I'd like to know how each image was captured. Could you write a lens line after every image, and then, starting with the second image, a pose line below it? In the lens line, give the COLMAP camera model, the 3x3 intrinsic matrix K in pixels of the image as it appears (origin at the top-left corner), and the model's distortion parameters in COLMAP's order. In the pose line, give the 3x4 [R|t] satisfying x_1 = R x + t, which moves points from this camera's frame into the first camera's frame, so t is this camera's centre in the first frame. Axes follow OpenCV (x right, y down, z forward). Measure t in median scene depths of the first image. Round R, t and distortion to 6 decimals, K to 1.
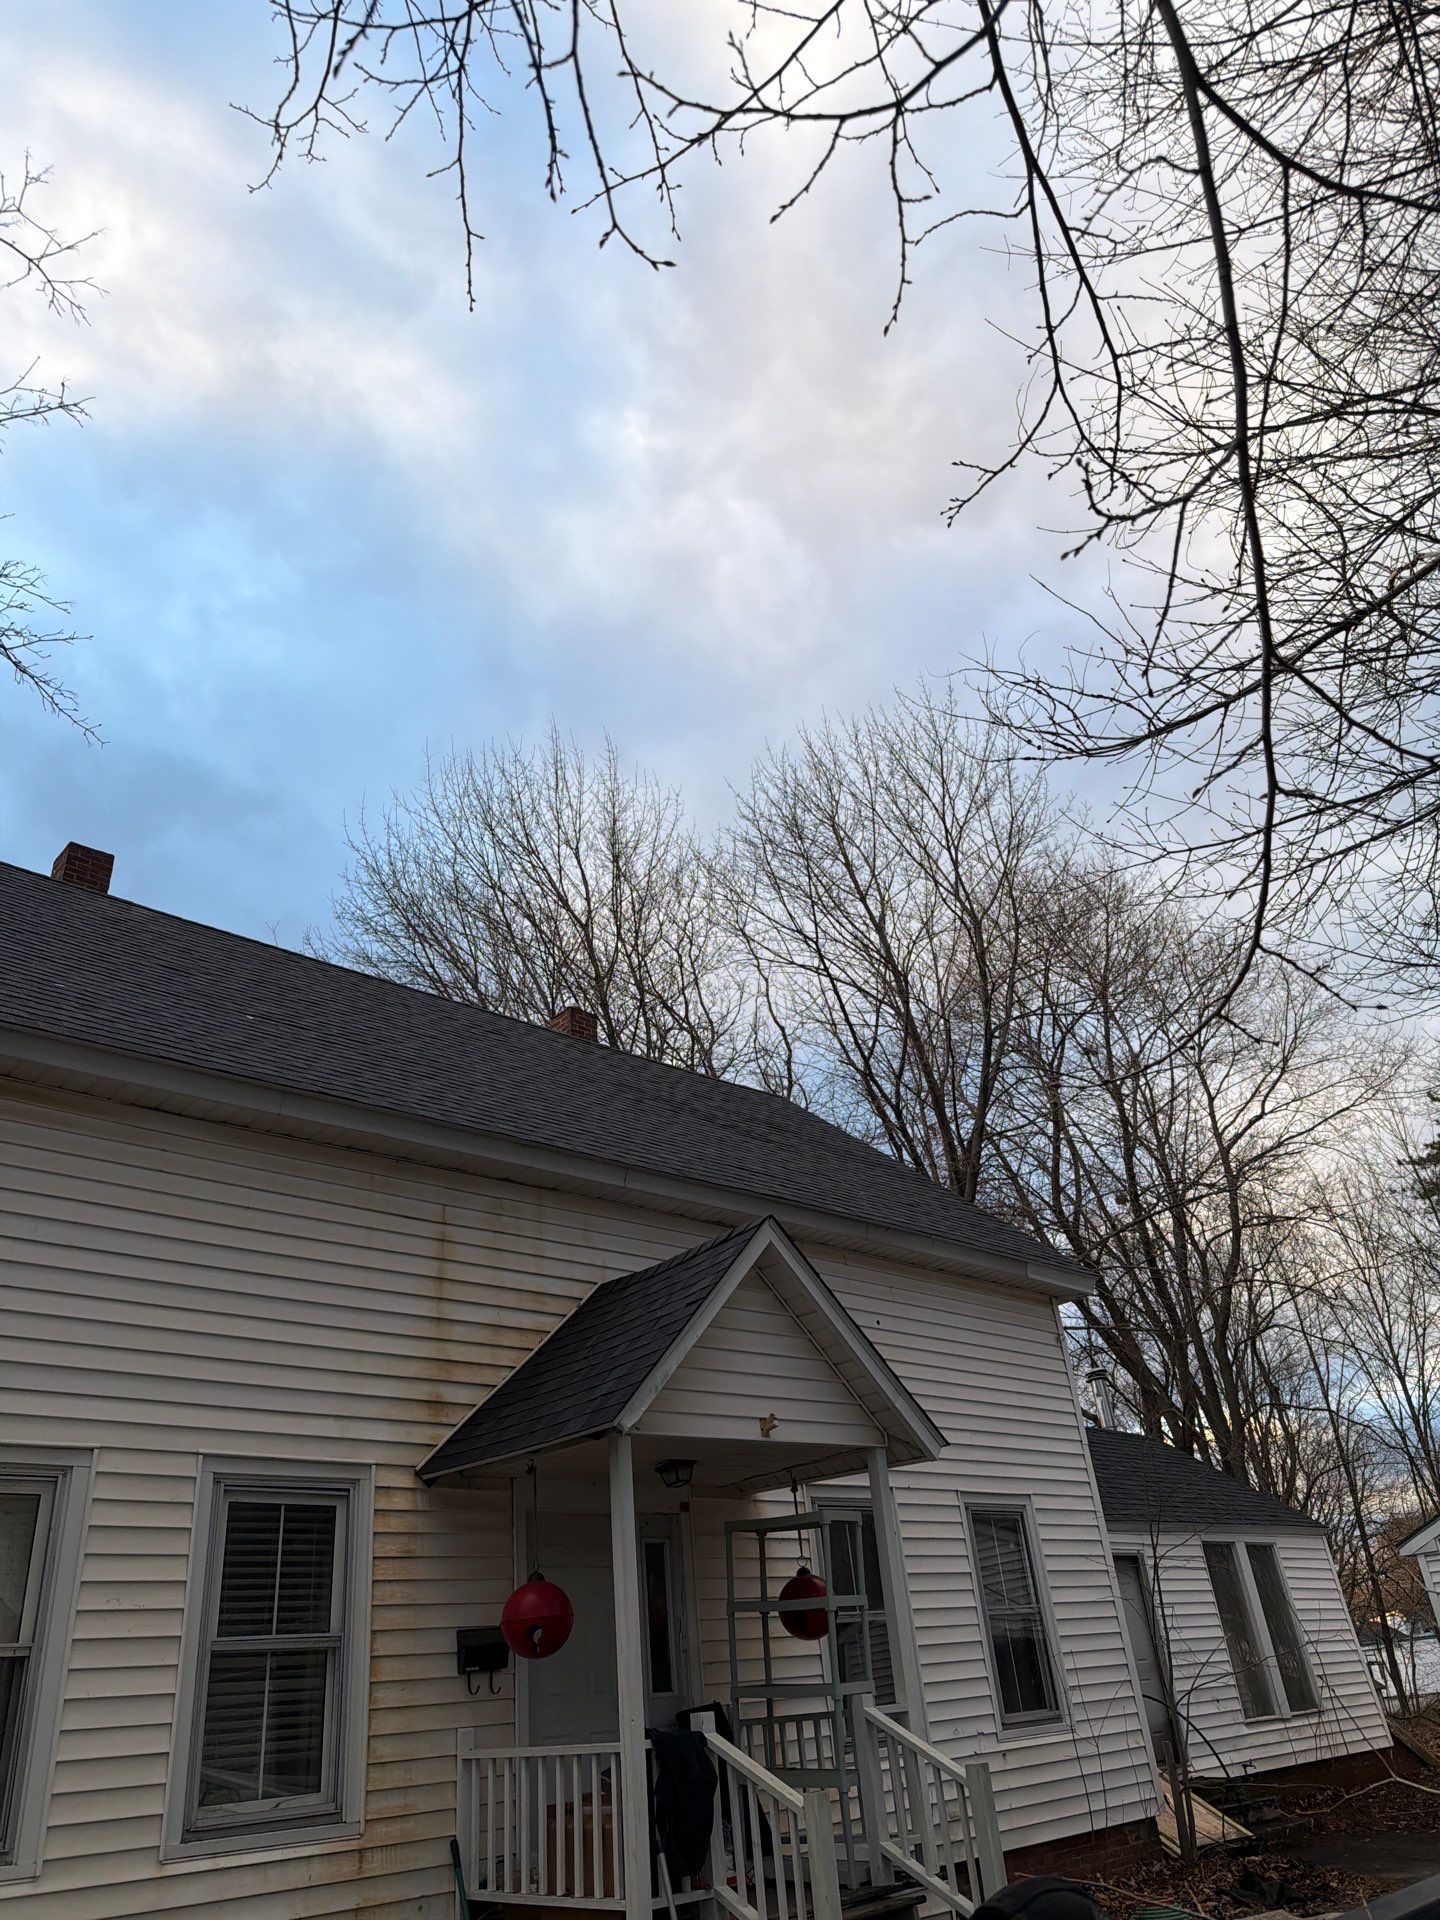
lens RADIAL K [[1325.3, 0, 727.8], [0, 1325.3, 942.3], [0, 0, 1]] dist [0.045254, -0.051477]
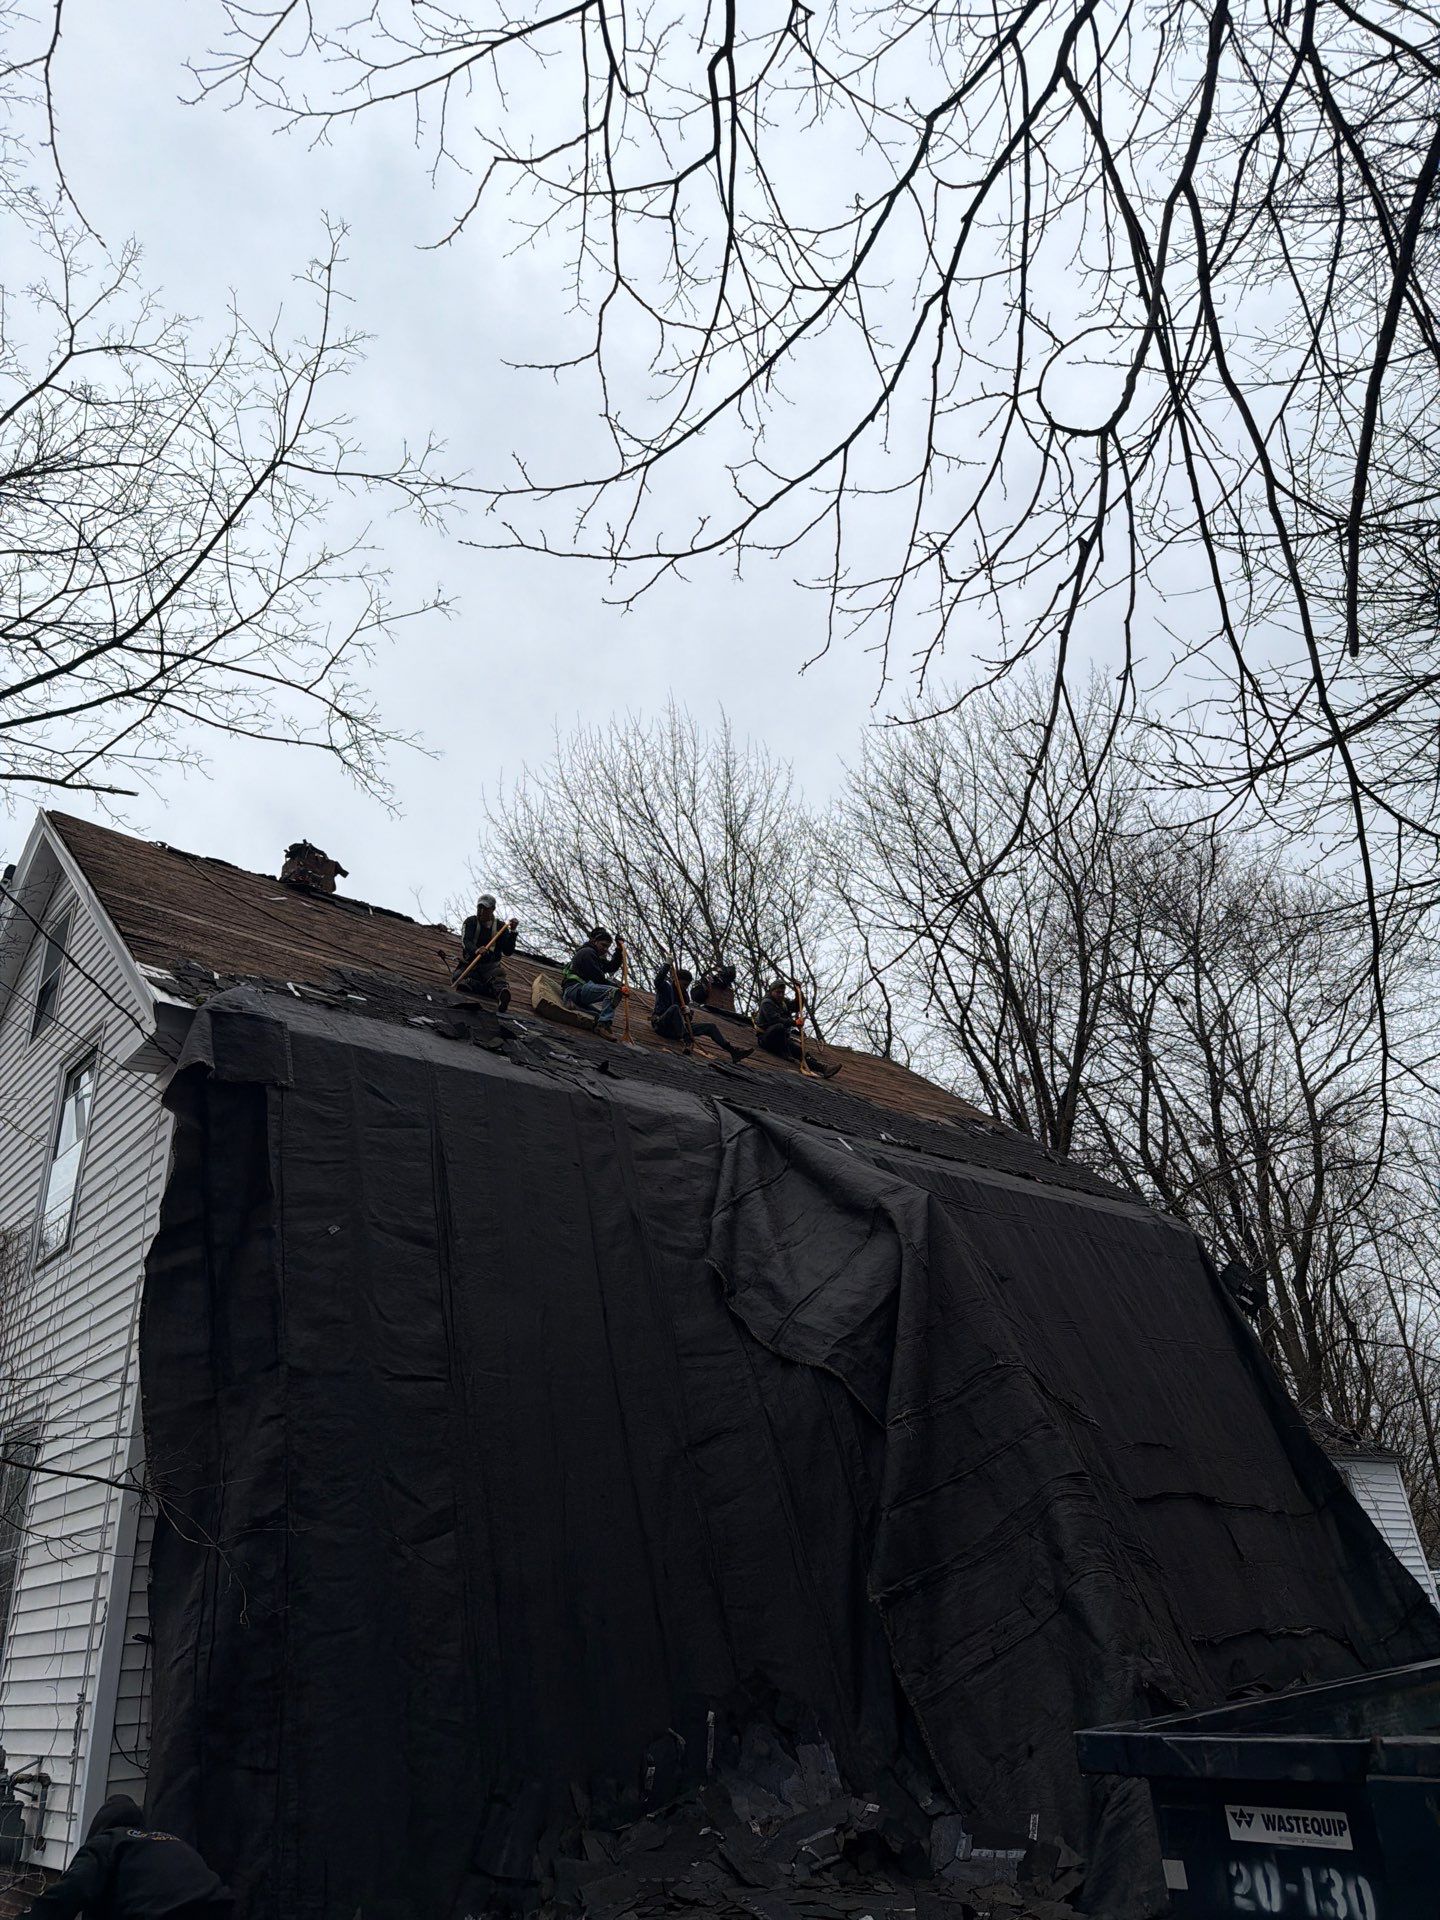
lens RADIAL K [[1320.1, 0, 733.6], [0, 1320.1, 961.7], [0, 0, 1]] dist [0.021418, -0.019762]
pose [[0.998503, 0.002212, -0.054654, -0.053075], [0.001348, 0.997884, 0.065010, -0.053170], [0.054682, -0.064987, 0.996387, -0.120794]]
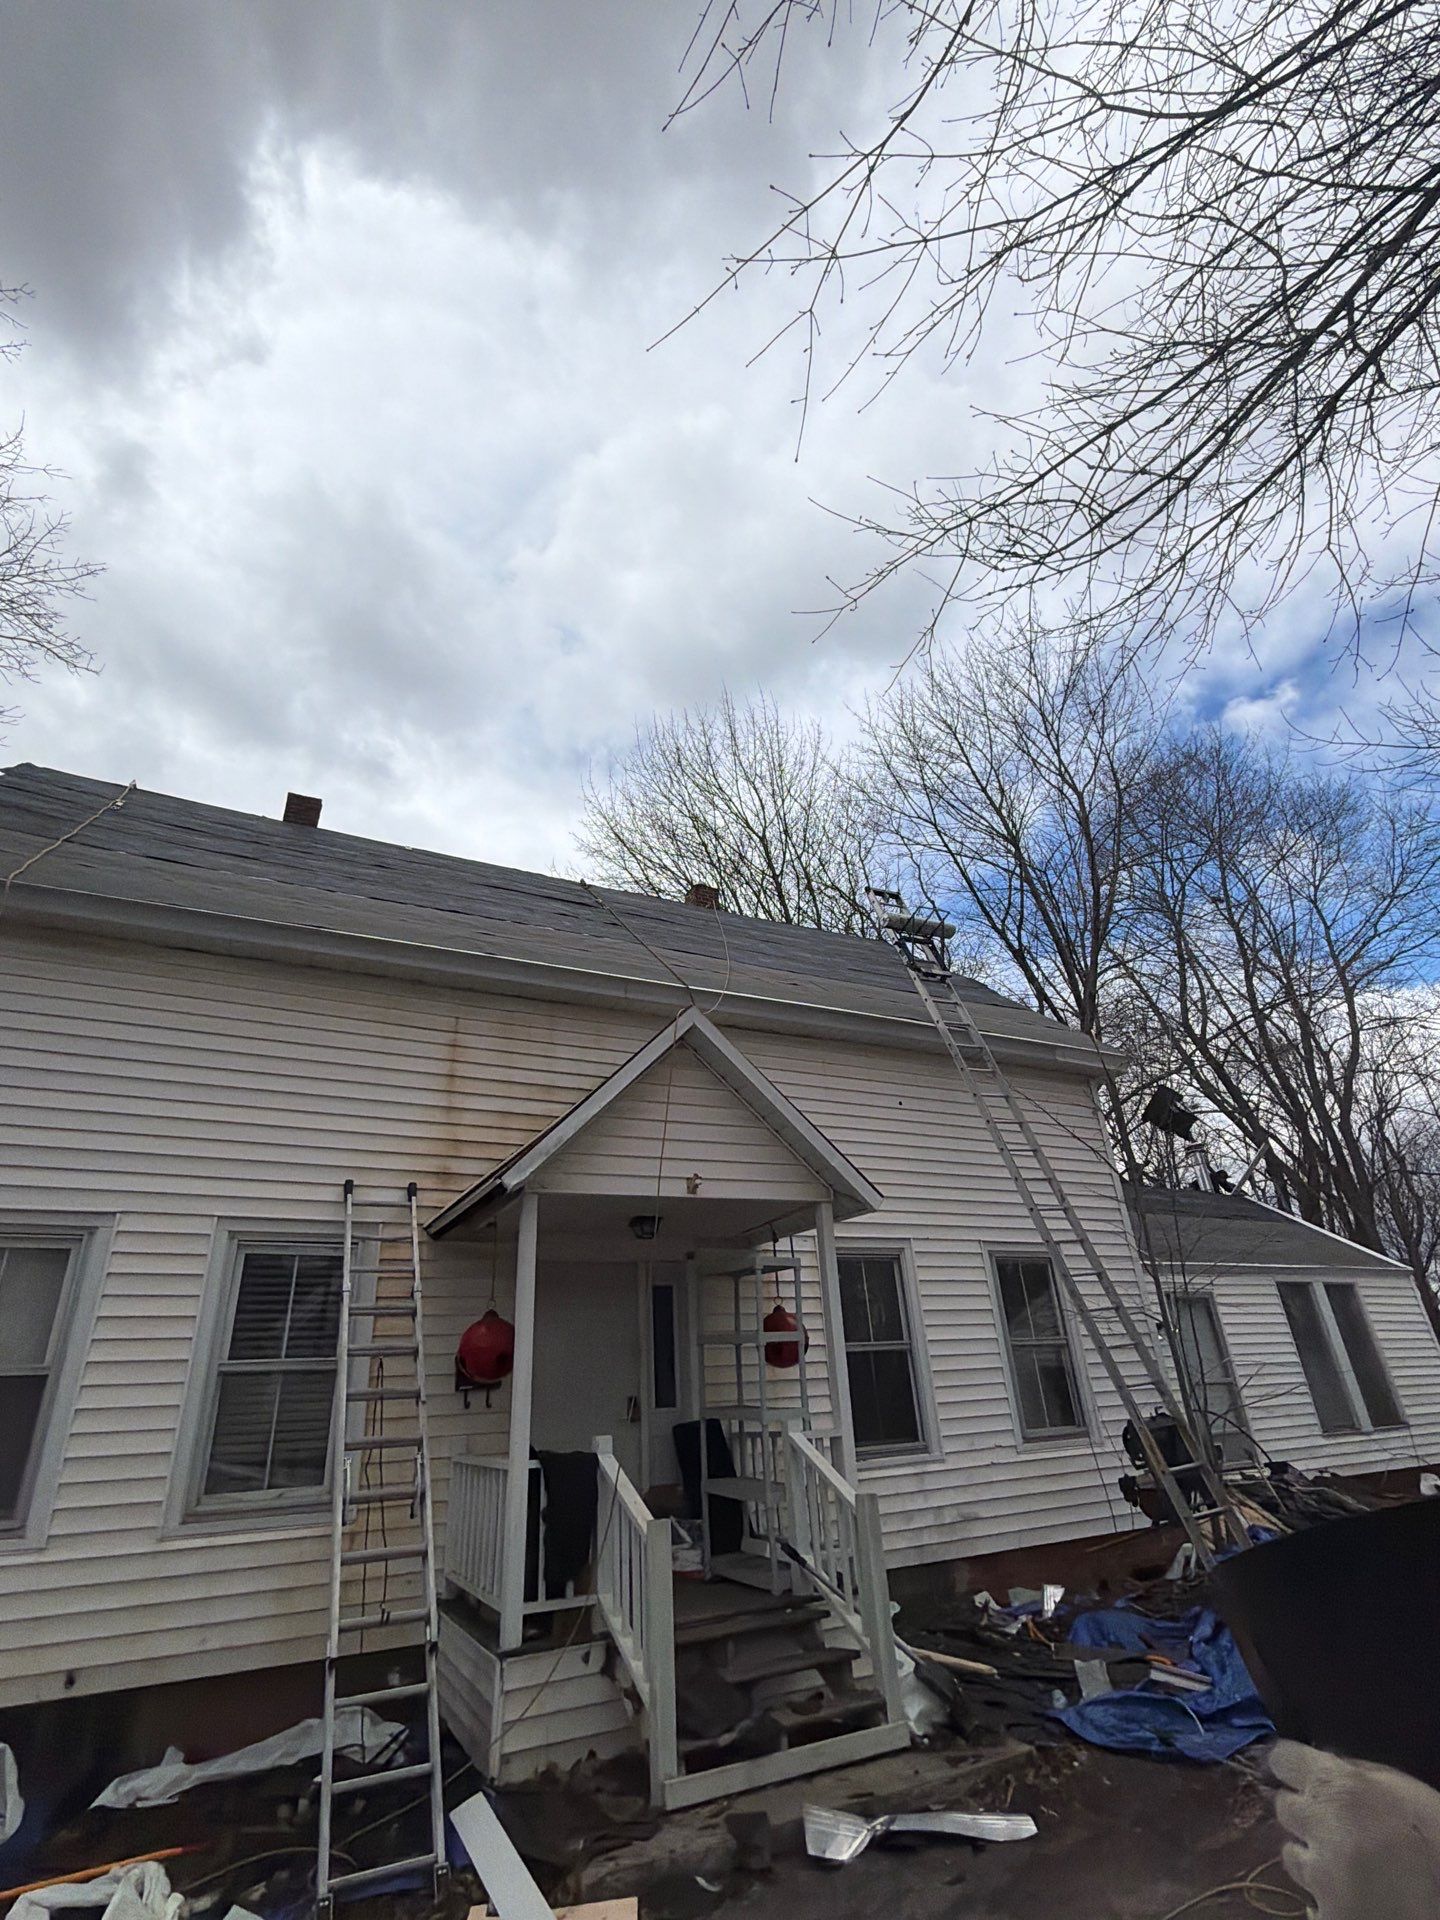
lens RADIAL K [[937.3, 0, 717.4], [0, 937.3, 936.9], [0, 0, 1]] dist [0.000228, -0.001223]
pose [[0.962869, -0.096882, -0.251985, 0.163904], [0.113288, 0.992232, 0.051400, 0.073889], [0.245048, -0.078039, 0.966365, 0.162890]]
